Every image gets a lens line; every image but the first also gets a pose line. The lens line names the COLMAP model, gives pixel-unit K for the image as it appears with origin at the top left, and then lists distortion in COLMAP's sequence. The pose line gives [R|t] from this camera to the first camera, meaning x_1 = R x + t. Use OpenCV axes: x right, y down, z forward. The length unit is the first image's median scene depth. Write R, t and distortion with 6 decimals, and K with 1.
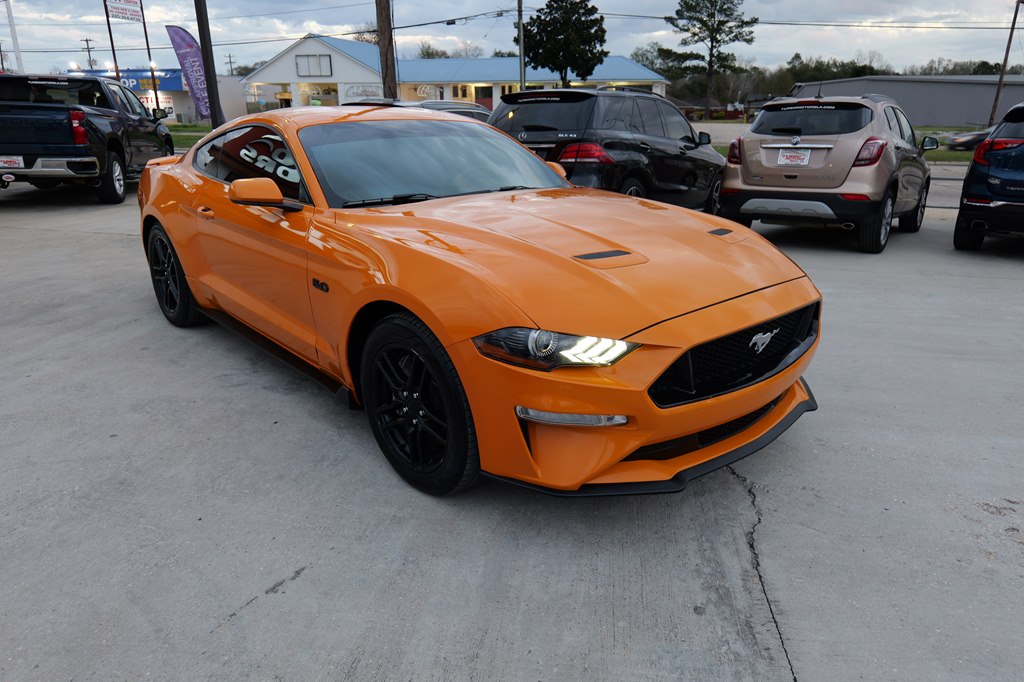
lens RADIAL K [[682.8, 0, 519.4], [0, 682.8, 339.3], [0, 0, 1]] dist [0.006892, -0.005437]
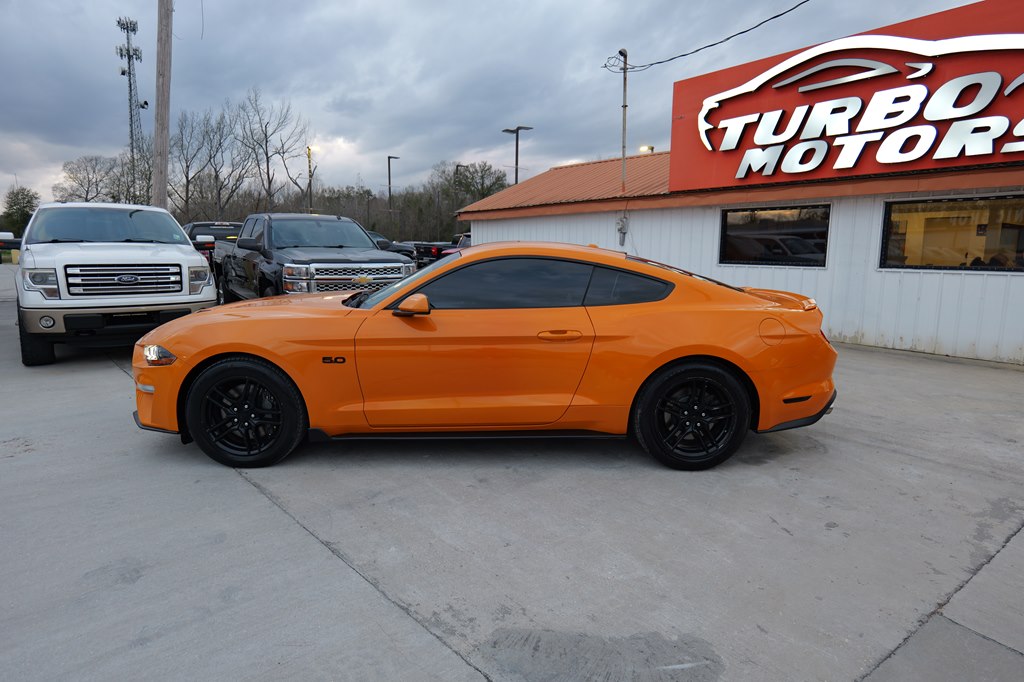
lens RADIAL K [[593.7, 0, 508.4], [0, 593.7, 338.2], [0, 0, 1]] dist [-0.017833, 0.007253]
pose [[-0.667473, 0.102365, -0.737565, 0.338425], [-0.248599, 0.903042, 0.350305, -0.307076], [0.701911, 0.417177, -0.577308, 0.933188]]
